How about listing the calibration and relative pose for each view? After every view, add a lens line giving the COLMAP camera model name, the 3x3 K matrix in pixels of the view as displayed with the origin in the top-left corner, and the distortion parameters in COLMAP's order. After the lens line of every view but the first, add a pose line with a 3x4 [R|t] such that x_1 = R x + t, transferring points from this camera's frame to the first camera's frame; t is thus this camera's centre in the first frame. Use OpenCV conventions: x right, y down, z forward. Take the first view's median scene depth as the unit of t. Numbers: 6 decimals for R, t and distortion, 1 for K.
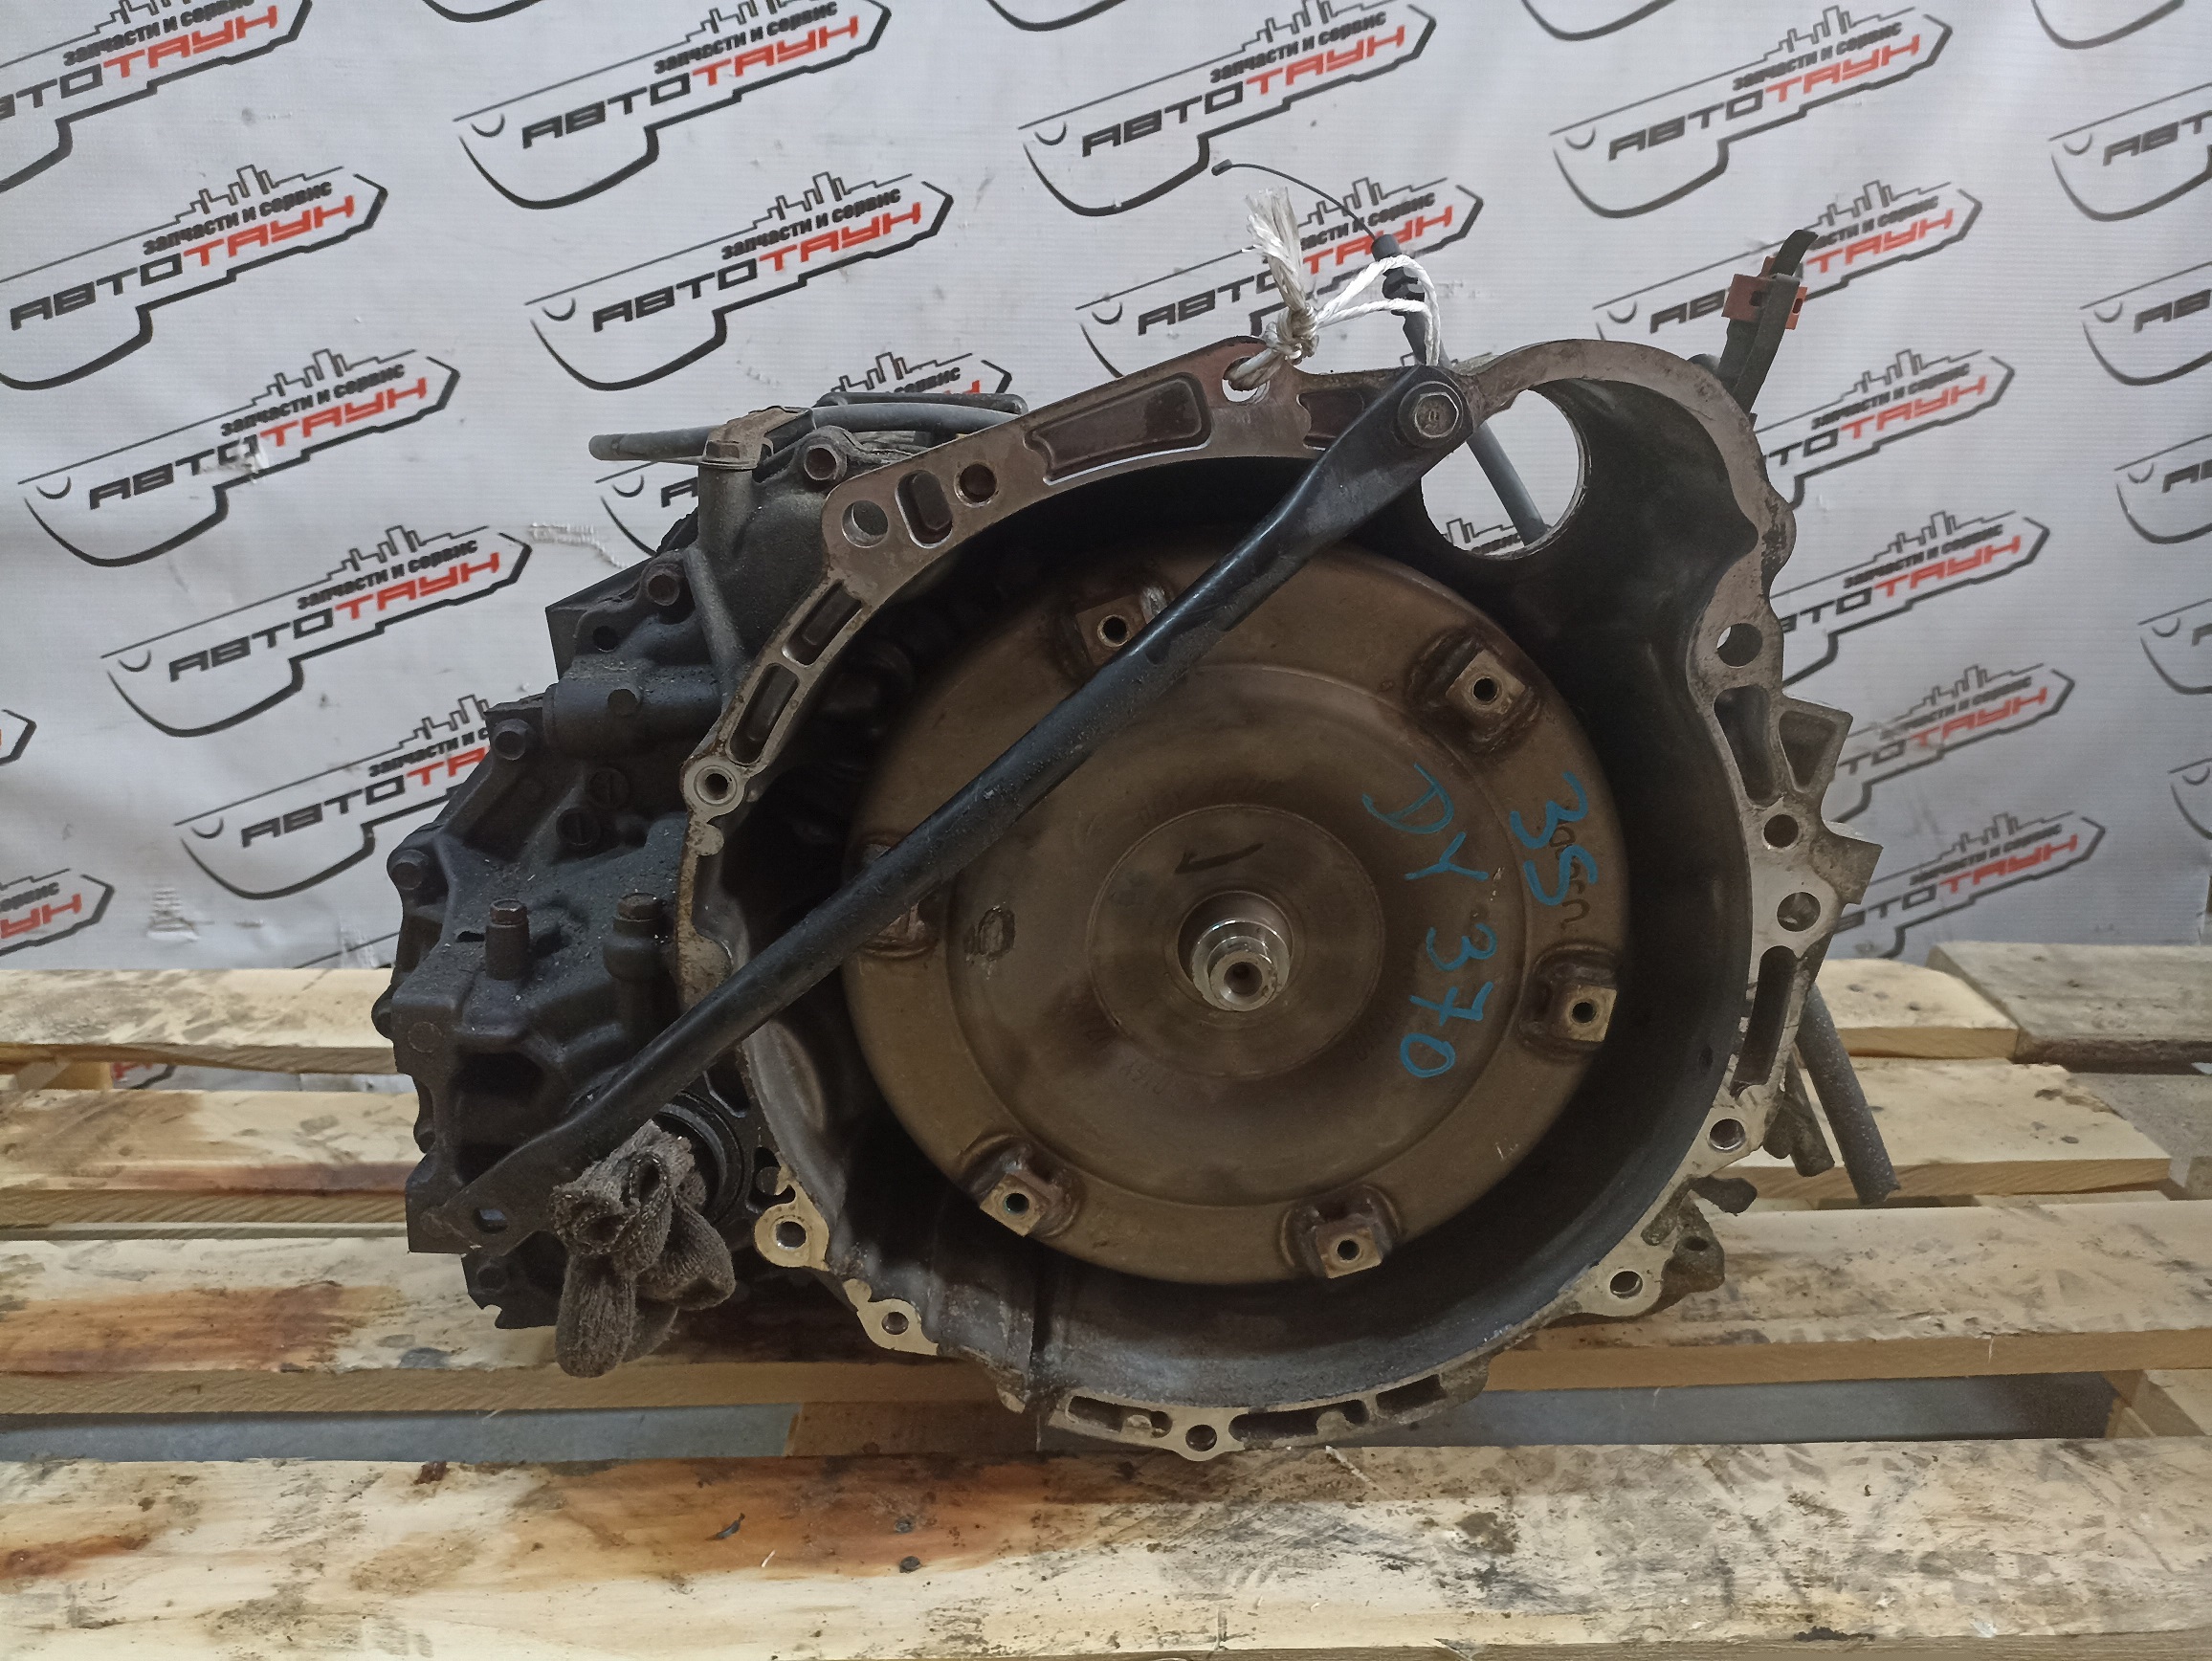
lens RADIAL K [[1647.3, 0, 1104.8], [0, 1647.3, 858.4], [0, 0, 1]] dist [0.012218, -0.020297]
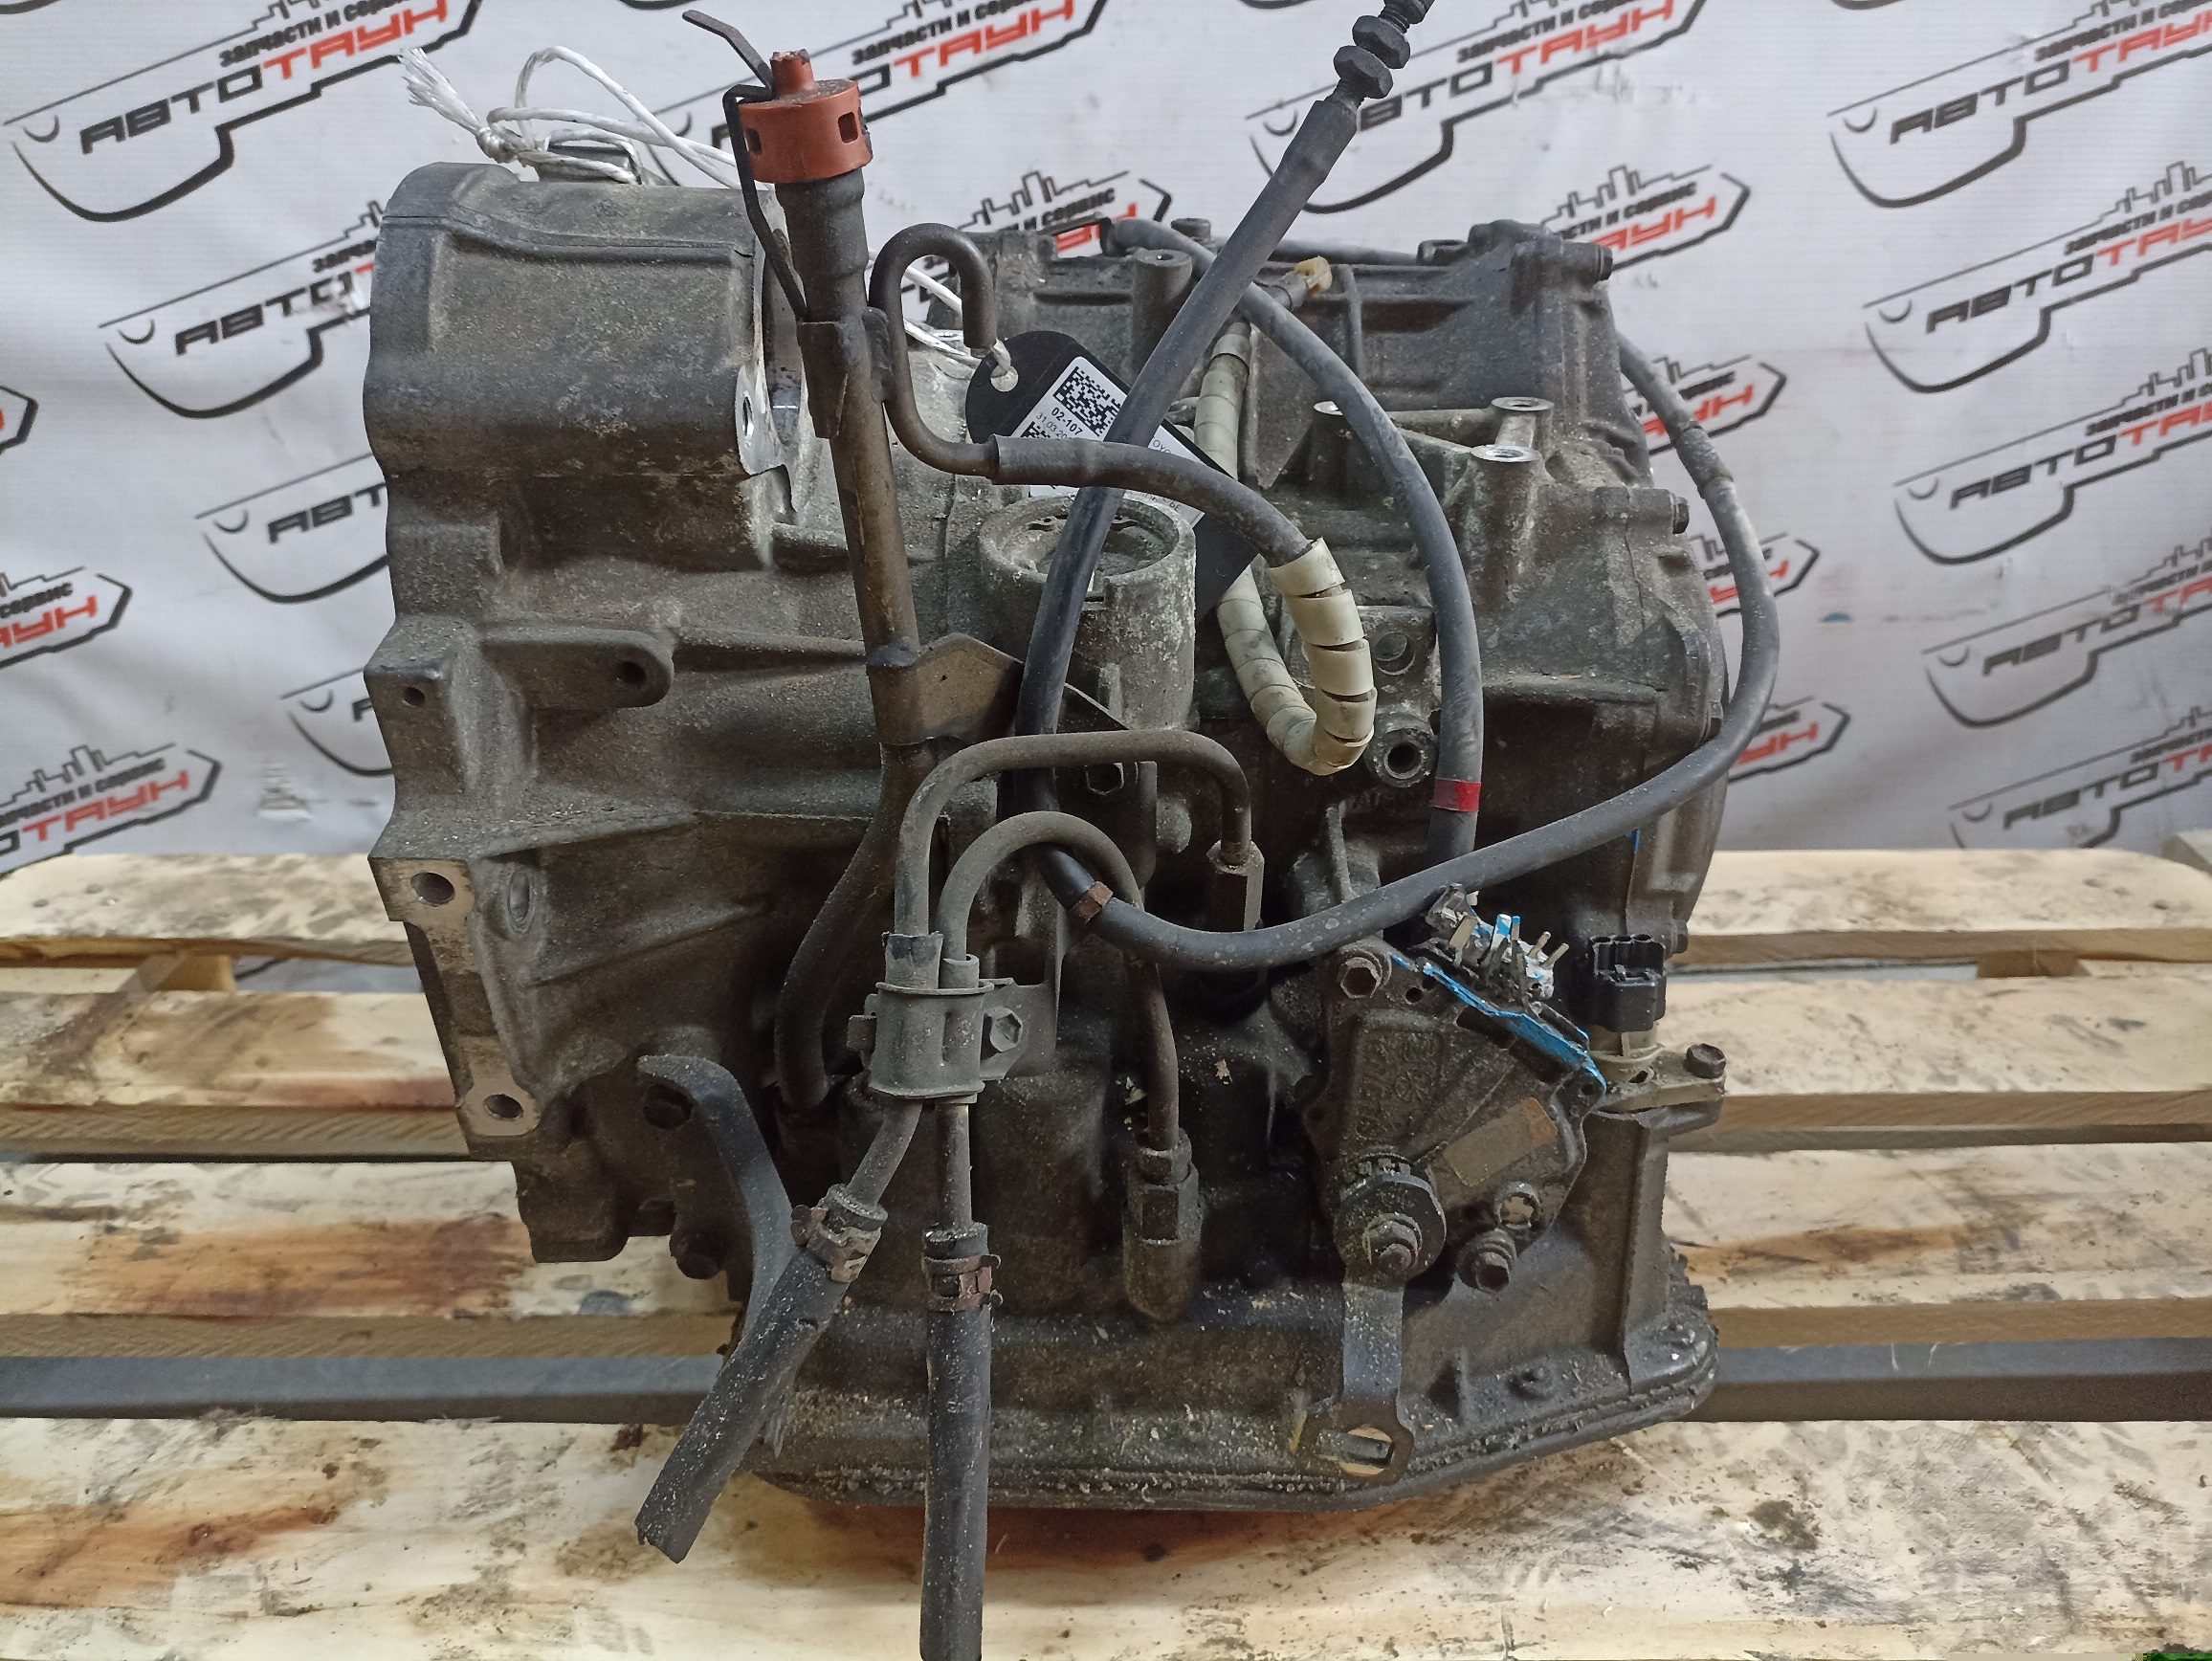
lens RADIAL K [[1647.3, 0, 1107.8], [0, 1647.3, 859.8], [0, 0, 1]] dist [0.012218, -0.020297]
pose [[0.999591, 0.005034, -0.028146, -0.067588], [-0.002044, 0.994441, 0.105274, -0.029807], [0.028519, -0.105173, 0.994045, 0.069837]]
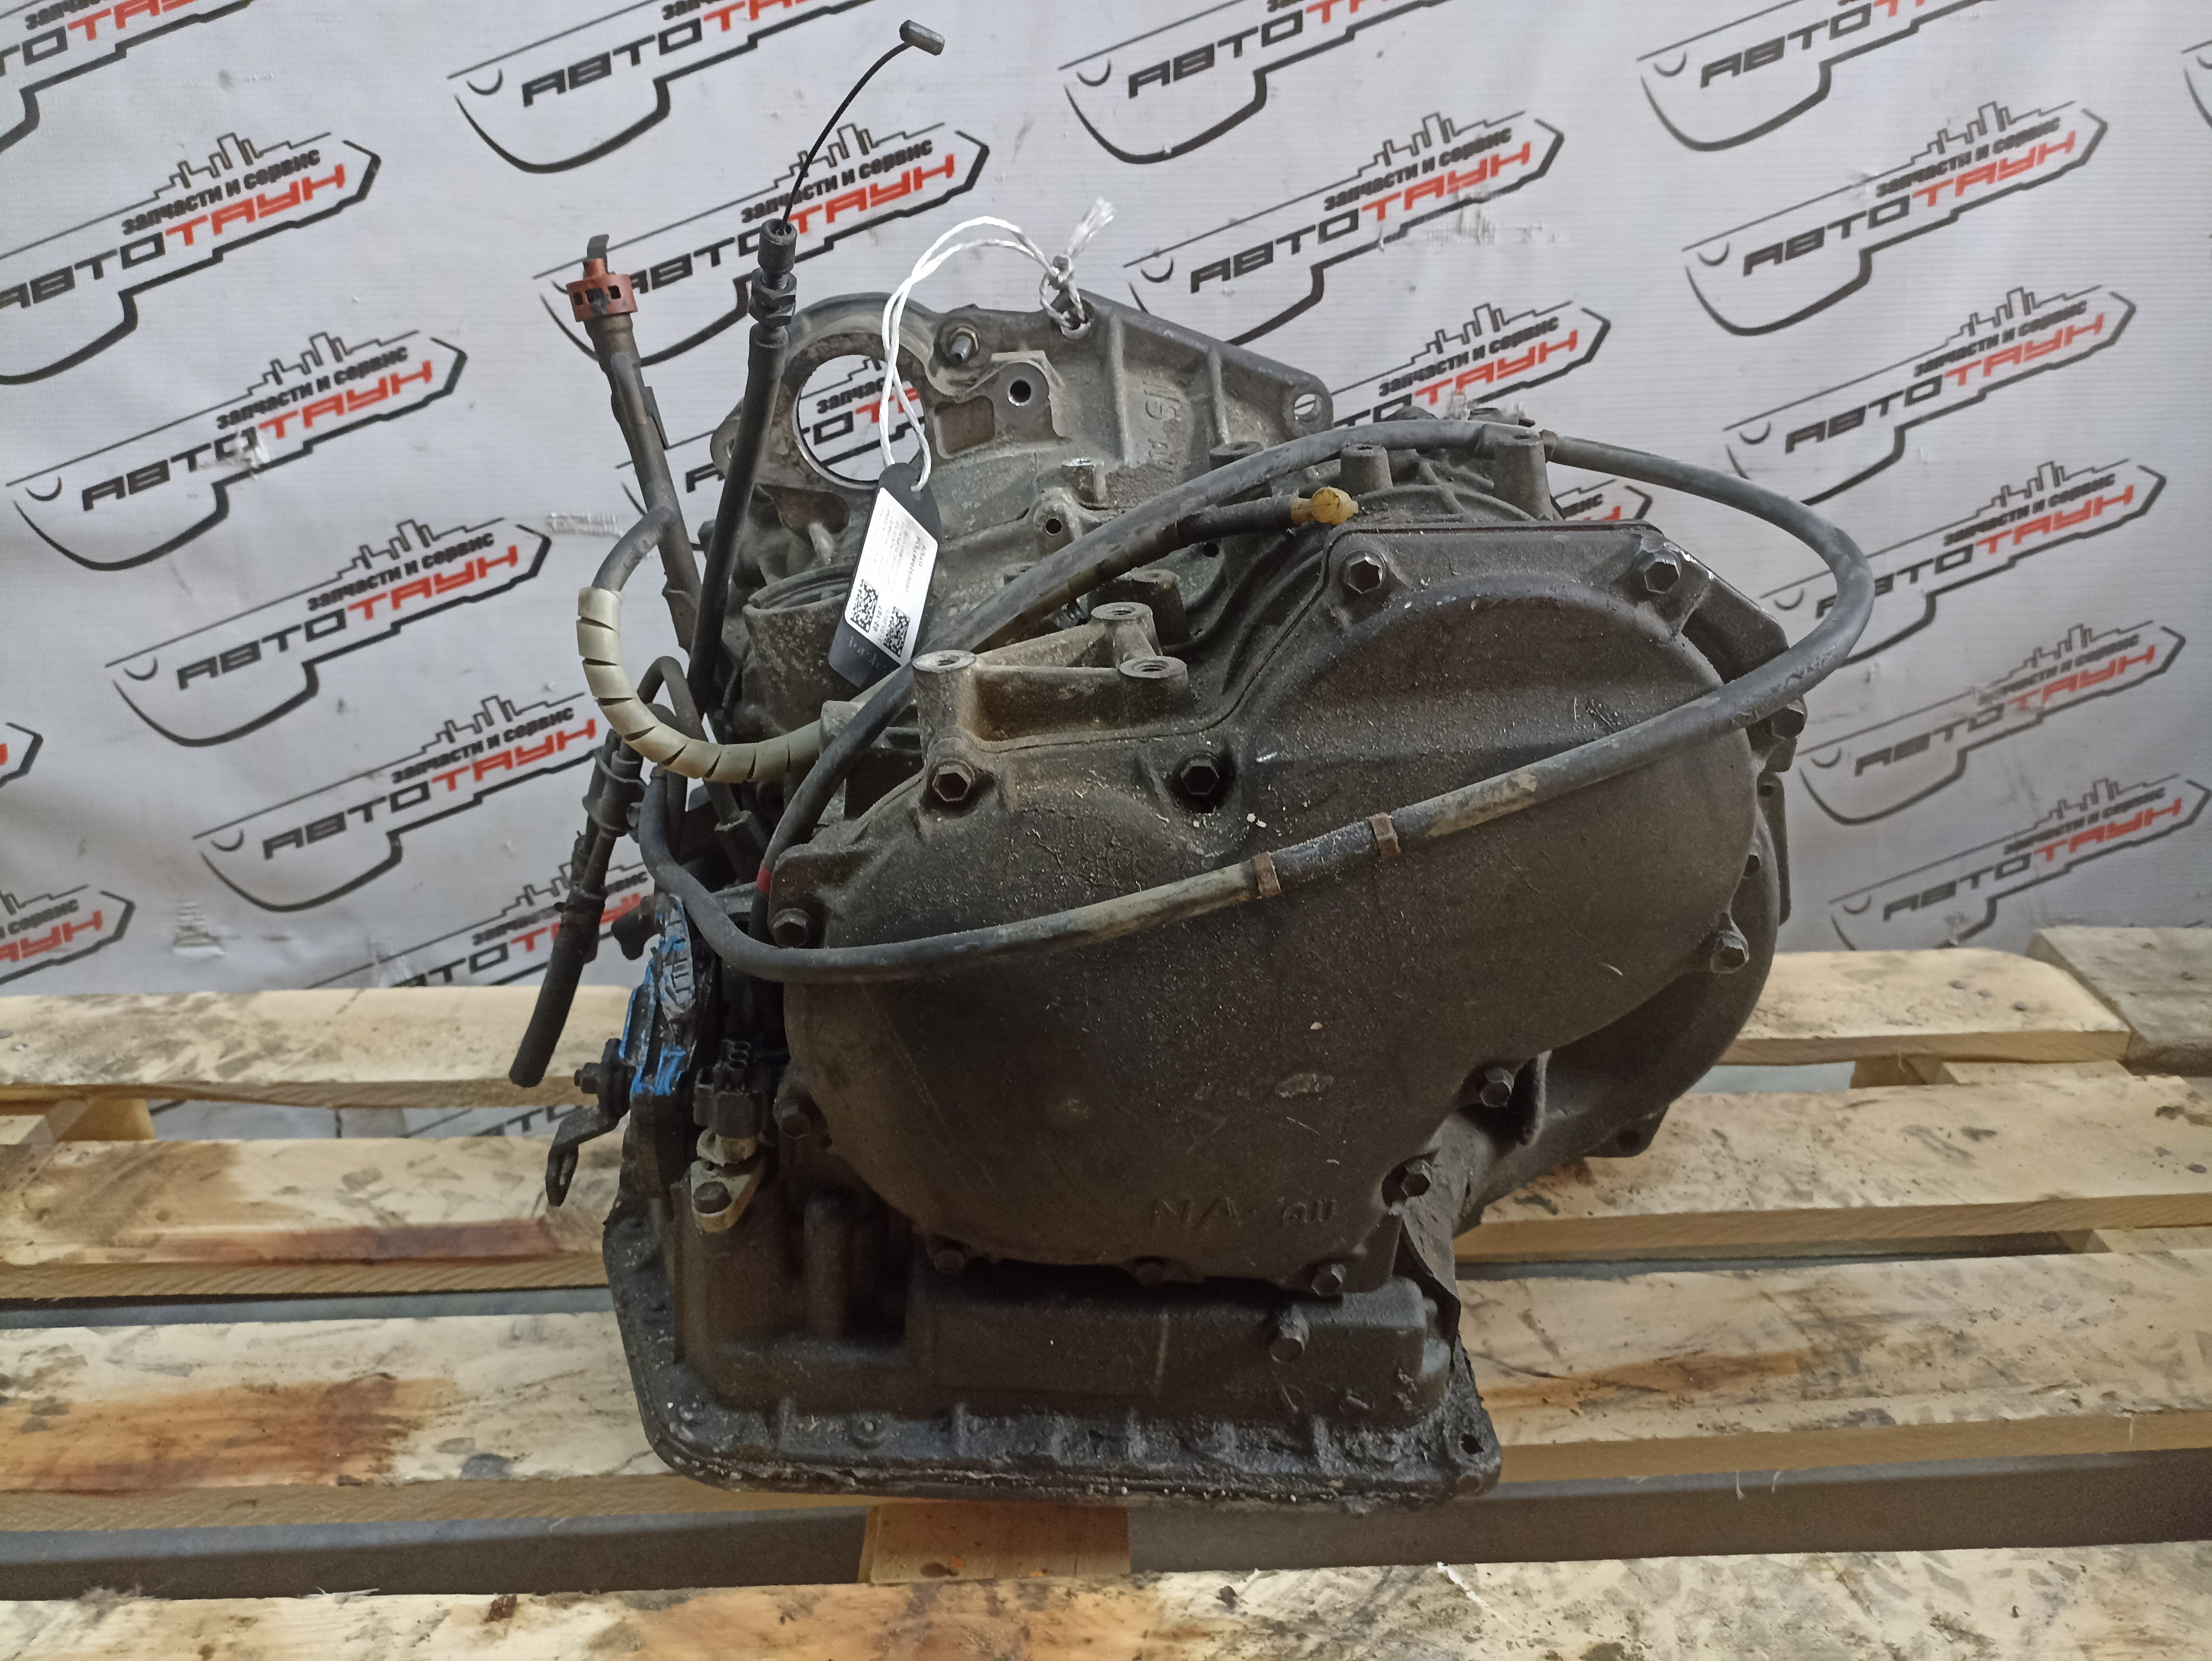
lens RADIAL K [[1647.3, 0, 1106.1], [0, 1647.3, 854.3], [0, 0, 1]] dist [0.012218, -0.020297]
pose [[0.999788, -0.017450, -0.010942, -0.023903], [0.018239, 0.996886, 0.076718, -0.077447], [0.009570, -0.076901, 0.996993, 0.050554]]
